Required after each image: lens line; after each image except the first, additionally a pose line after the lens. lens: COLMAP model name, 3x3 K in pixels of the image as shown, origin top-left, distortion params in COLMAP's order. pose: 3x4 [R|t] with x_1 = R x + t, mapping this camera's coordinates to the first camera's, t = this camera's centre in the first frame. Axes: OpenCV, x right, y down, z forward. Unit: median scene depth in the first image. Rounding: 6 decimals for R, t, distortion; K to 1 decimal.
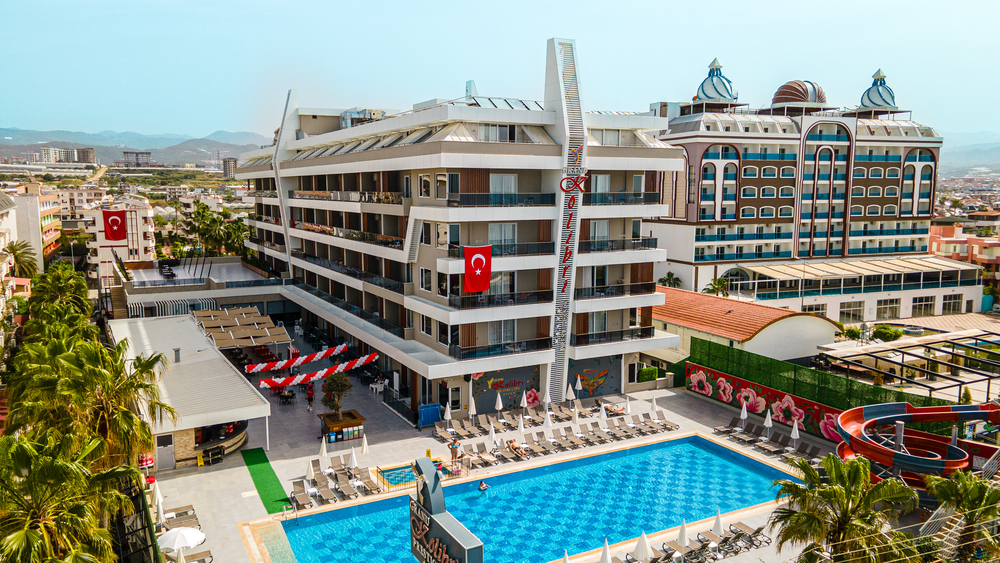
lens RADIAL K [[728.6, 0, 500.0], [0, 728.6, 281.5], [0, 0, 1]] dist [-0.006351, 0.082584]
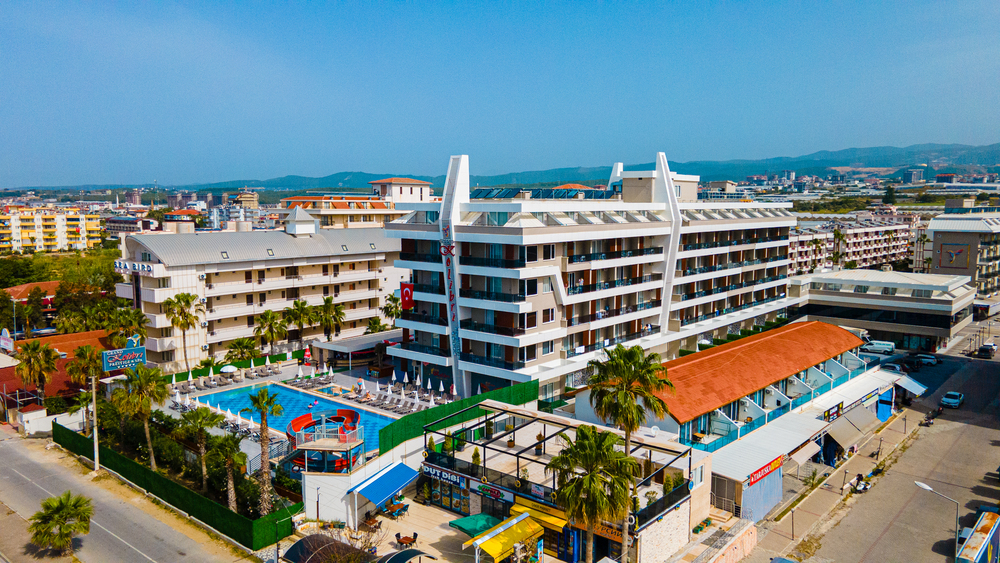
lens RADIAL K [[728.6, 0, 500.0], [0, 728.6, 281.5], [0, 0, 1]] dist [-0.006351, 0.082584]
pose [[0.350617, 0.102994, -0.930838, 1.045752], [-0.121085, 0.990577, 0.063995, -0.120654], [0.928658, 0.090273, 0.359785, 0.375702]]
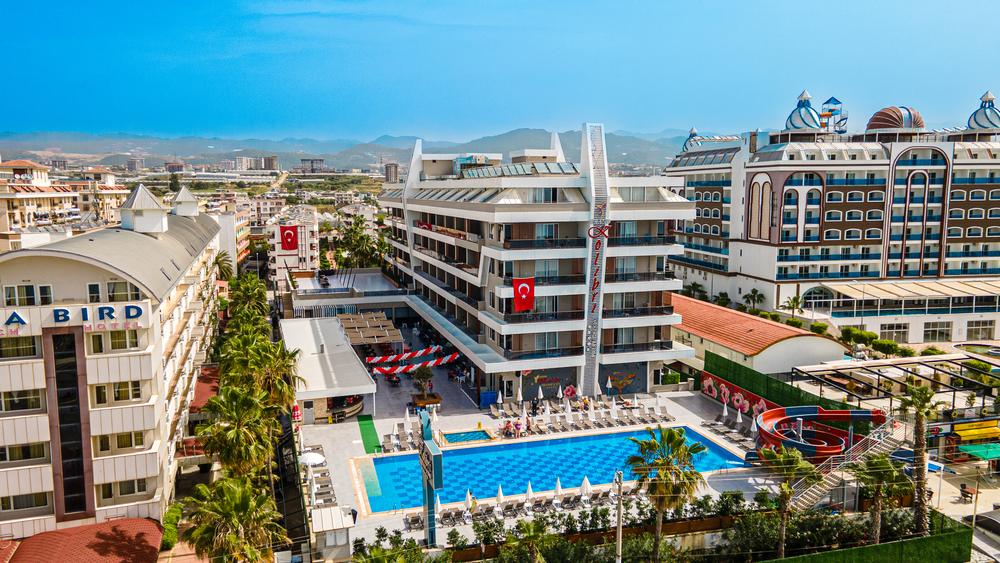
lens RADIAL K [[728.6, 0, 500.0], [0, 728.6, 281.5], [0, 0, 1]] dist [-0.006351, 0.082584]
pose [[0.978564, 0.021950, -0.204772, 0.132693], [-0.021949, 0.999756, 0.002276, -0.028344], [0.204772, 0.002267, 0.978807, -0.226249]]
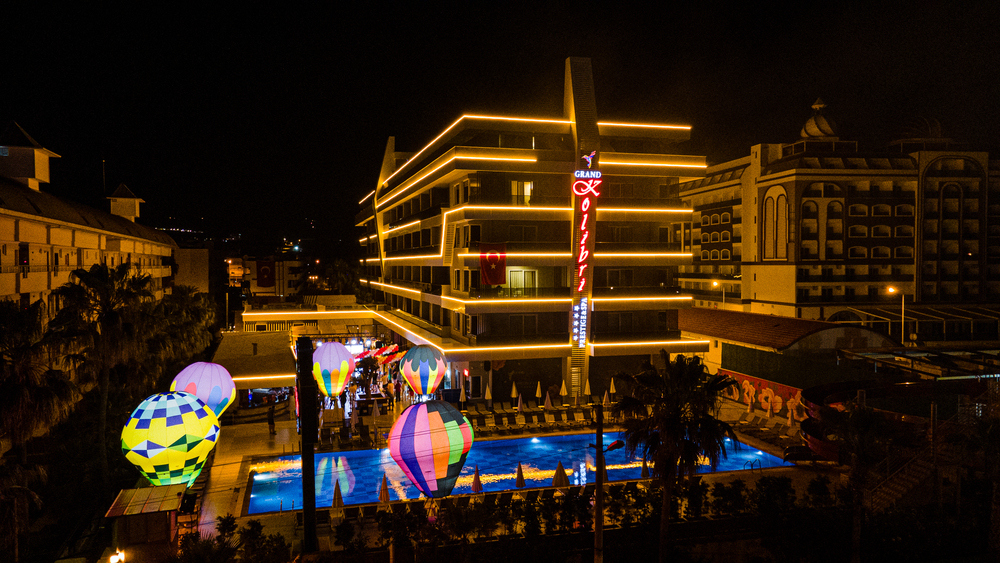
lens RADIAL K [[728.6, 0, 500.0], [0, 728.6, 281.5], [0, 0, 1]] dist [-0.006351, 0.082584]
pose [[0.976772, 0.001089, -0.214278, 0.138523], [-0.022991, 0.994747, -0.099750, 0.076810], [0.213043, 0.102359, 0.971666, -0.036586]]
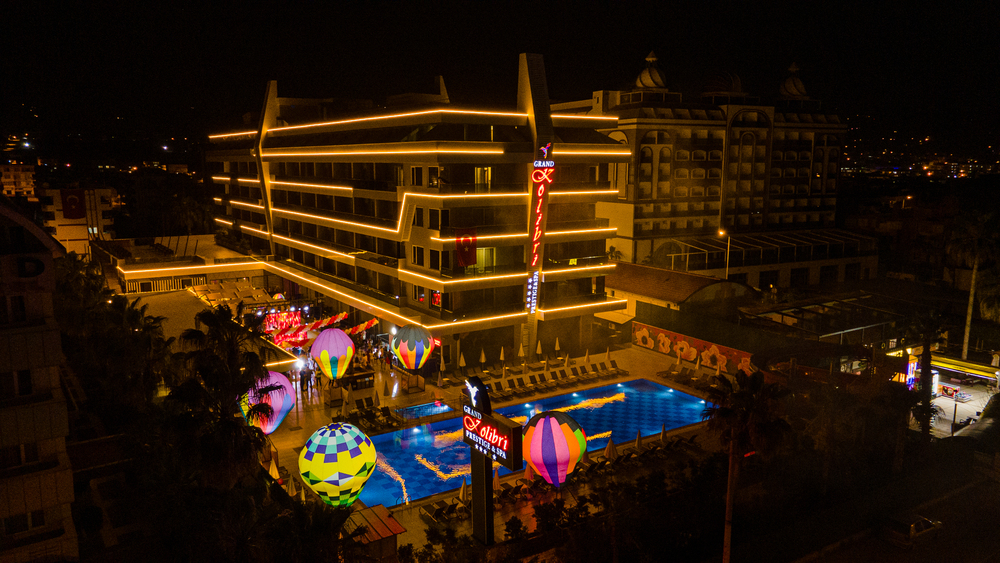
lens RADIAL K [[728.6, 0, 500.0], [0, 728.6, 281.5], [0, 0, 1]] dist [-0.006351, 0.082584]
pose [[0.996070, -0.012266, 0.087717, -0.051847], [0.009129, 0.999307, 0.036077, -0.000982], [-0.088098, -0.035135, 0.995492, -0.136144]]
